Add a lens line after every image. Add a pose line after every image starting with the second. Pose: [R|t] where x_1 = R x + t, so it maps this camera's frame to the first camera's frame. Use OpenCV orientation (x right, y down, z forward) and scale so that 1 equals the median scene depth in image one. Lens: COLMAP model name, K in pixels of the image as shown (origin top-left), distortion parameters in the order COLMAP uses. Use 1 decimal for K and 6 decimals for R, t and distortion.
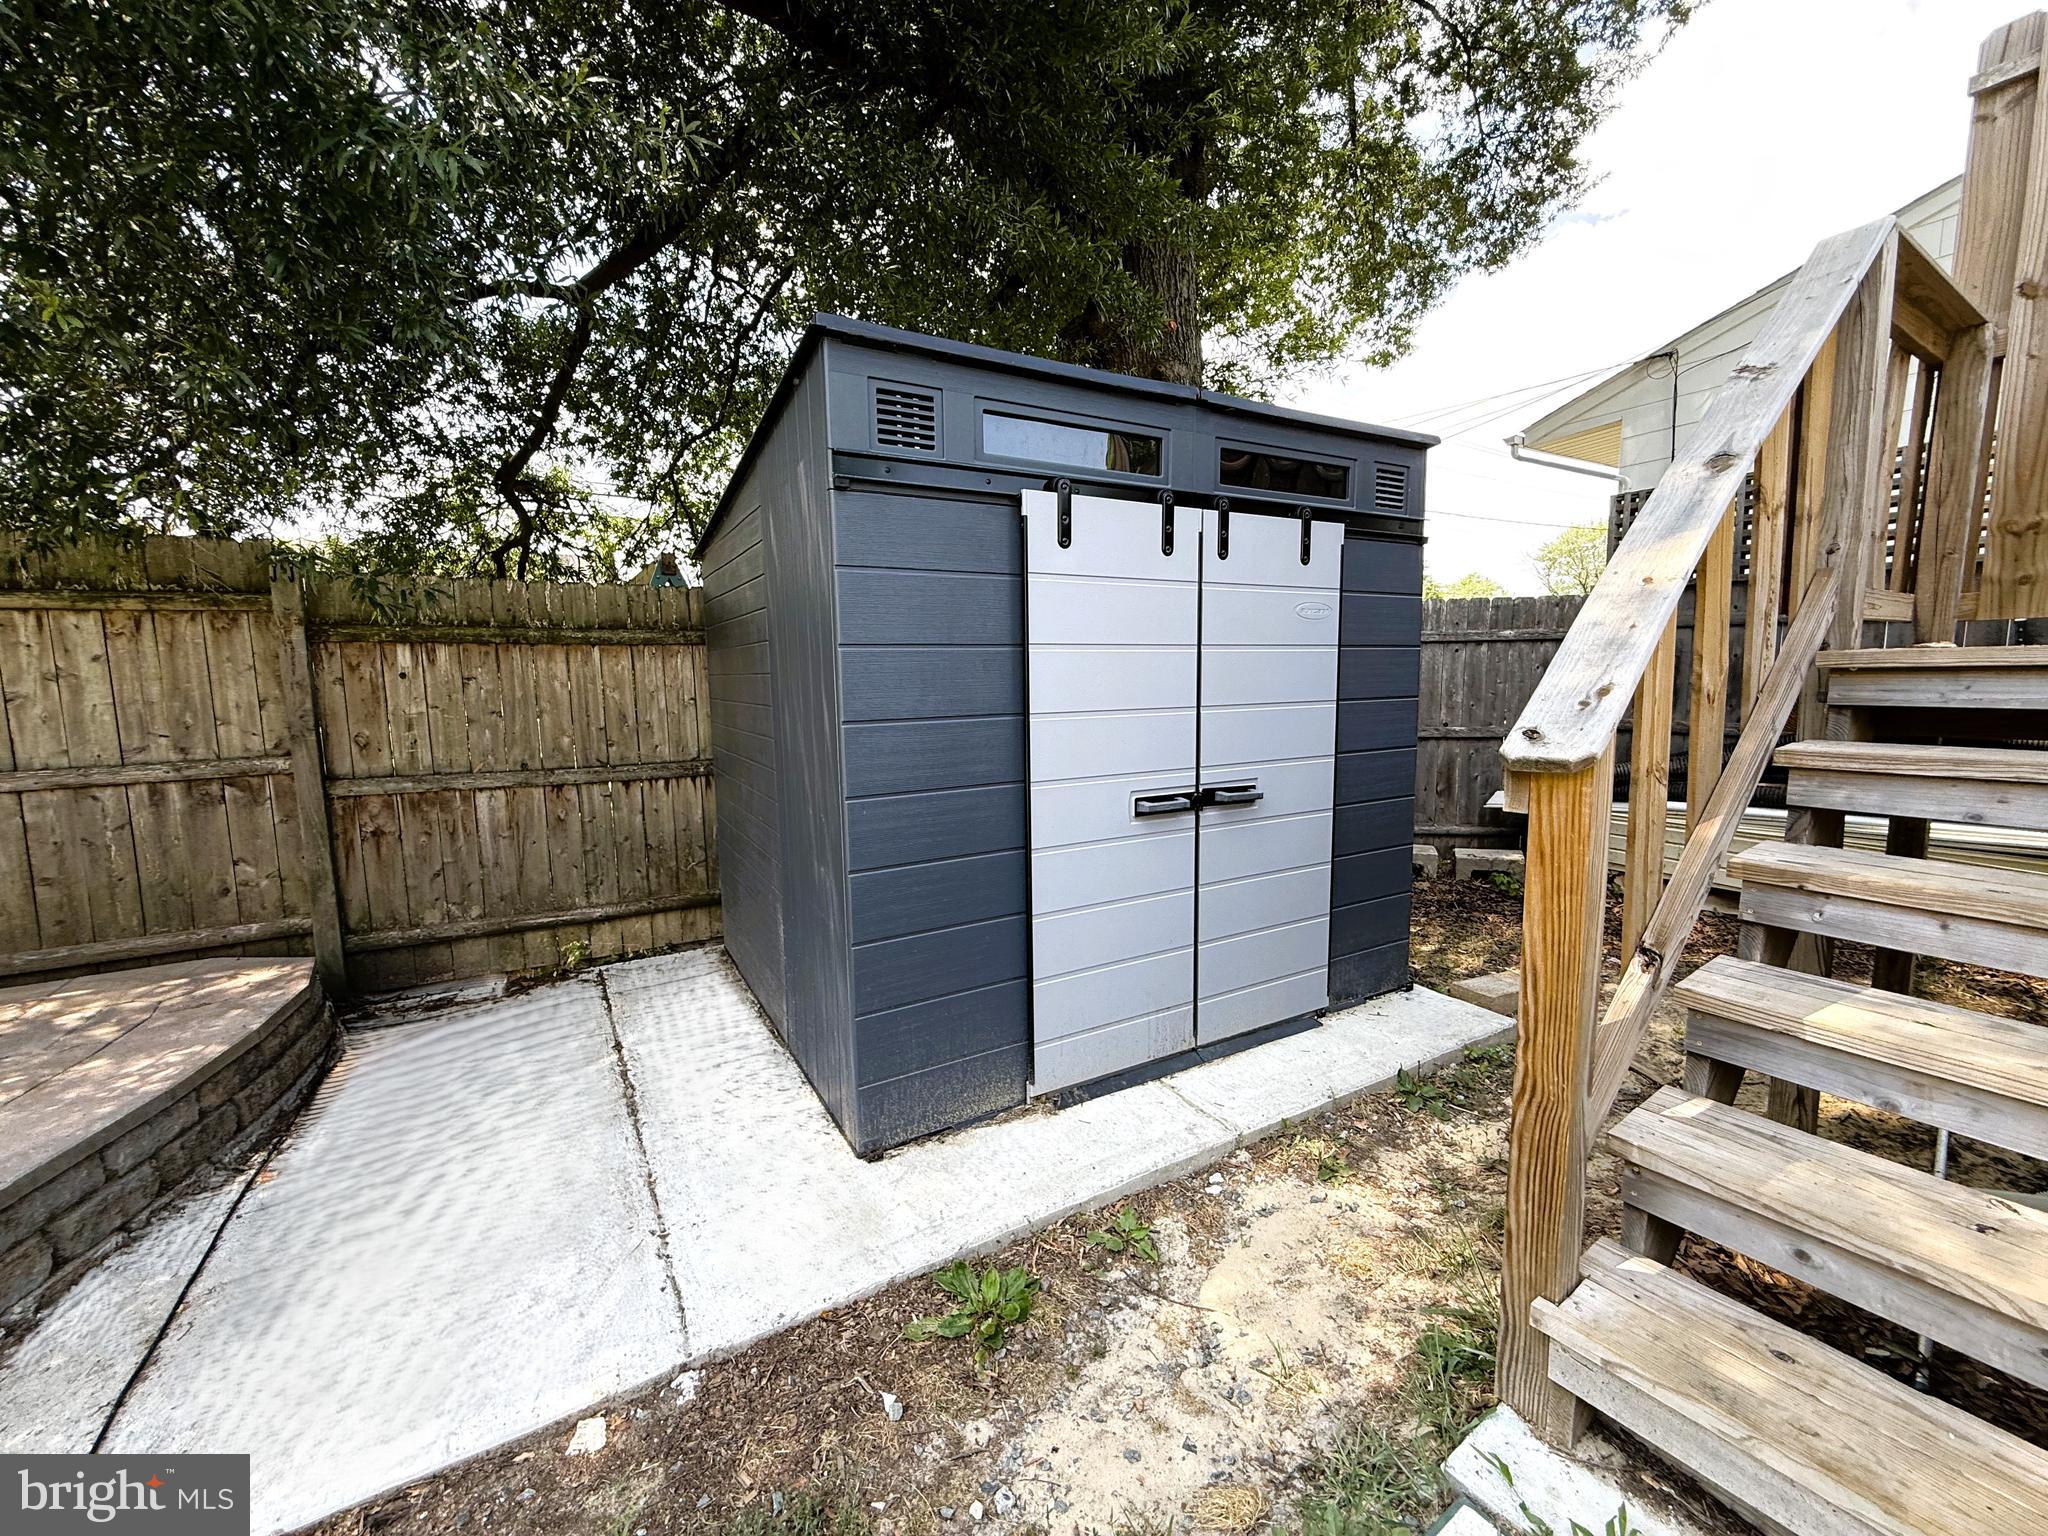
lens RADIAL K [[814.2, 0, 1024.3], [0, 814.2, 774.3], [0, 0, 1]] dist [0.001046, 0.000439]
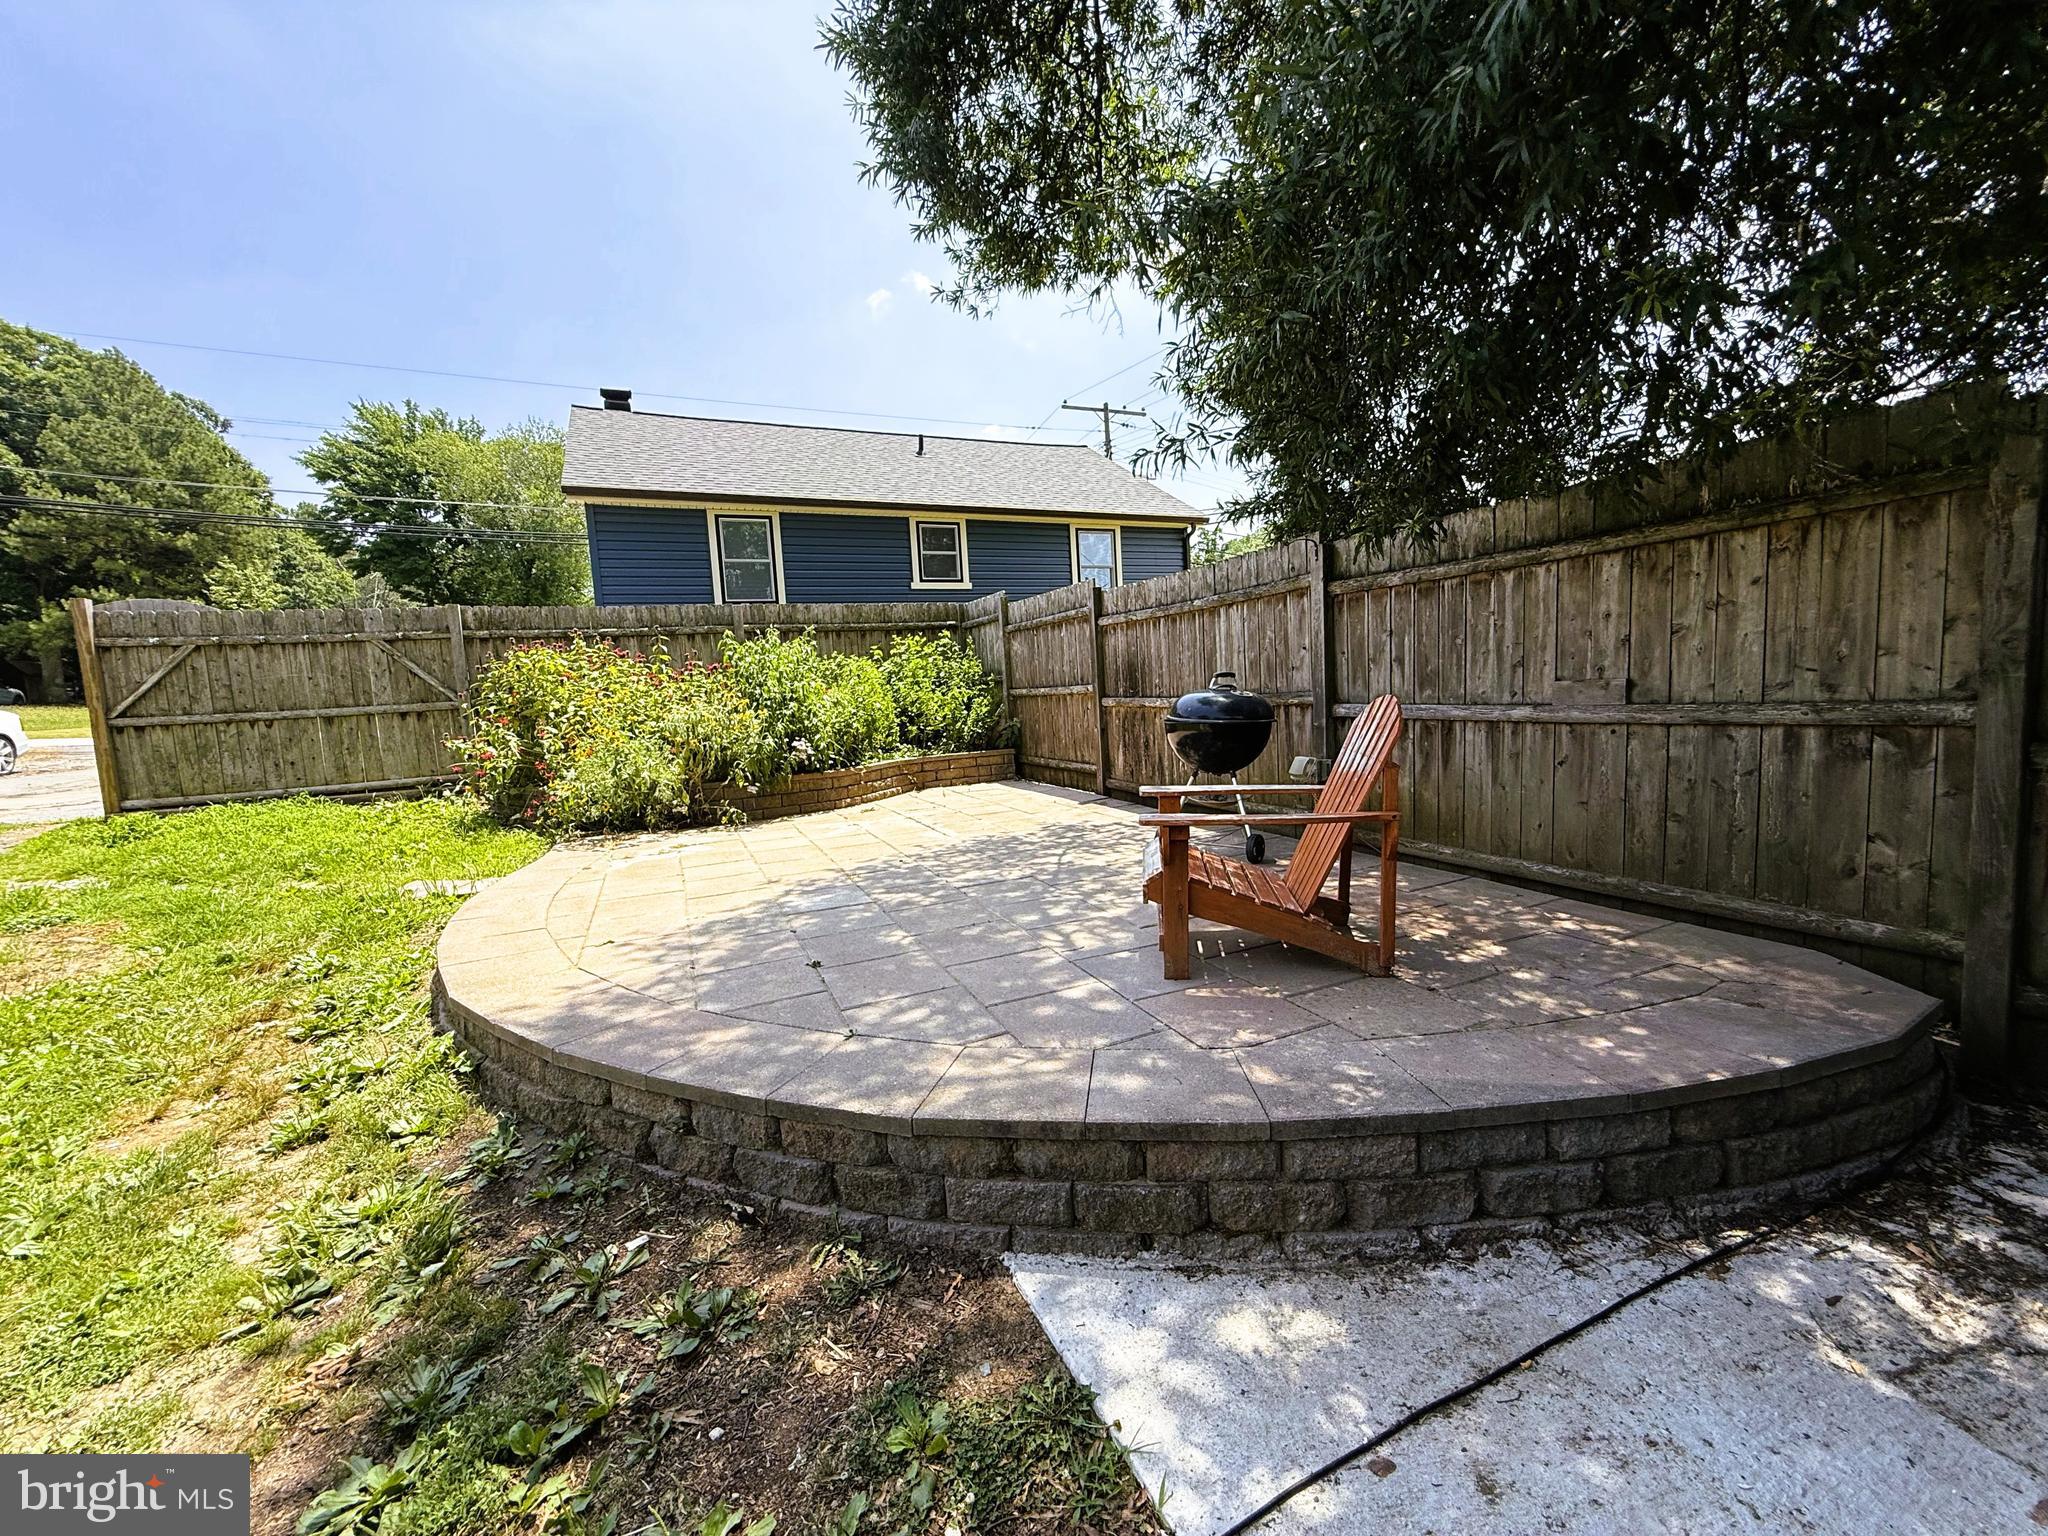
lens RADIAL K [[814.2, 0, 1029.1], [0, 814.2, 762.6], [0, 0, 1]] dist [0.001046, 0.000439]
pose [[-0.120678, 0.113304, -0.986204, -0.140792], [-0.066112, 0.990342, 0.121869, -0.002187], [0.990488, 0.079907, -0.112022, 0.321224]]
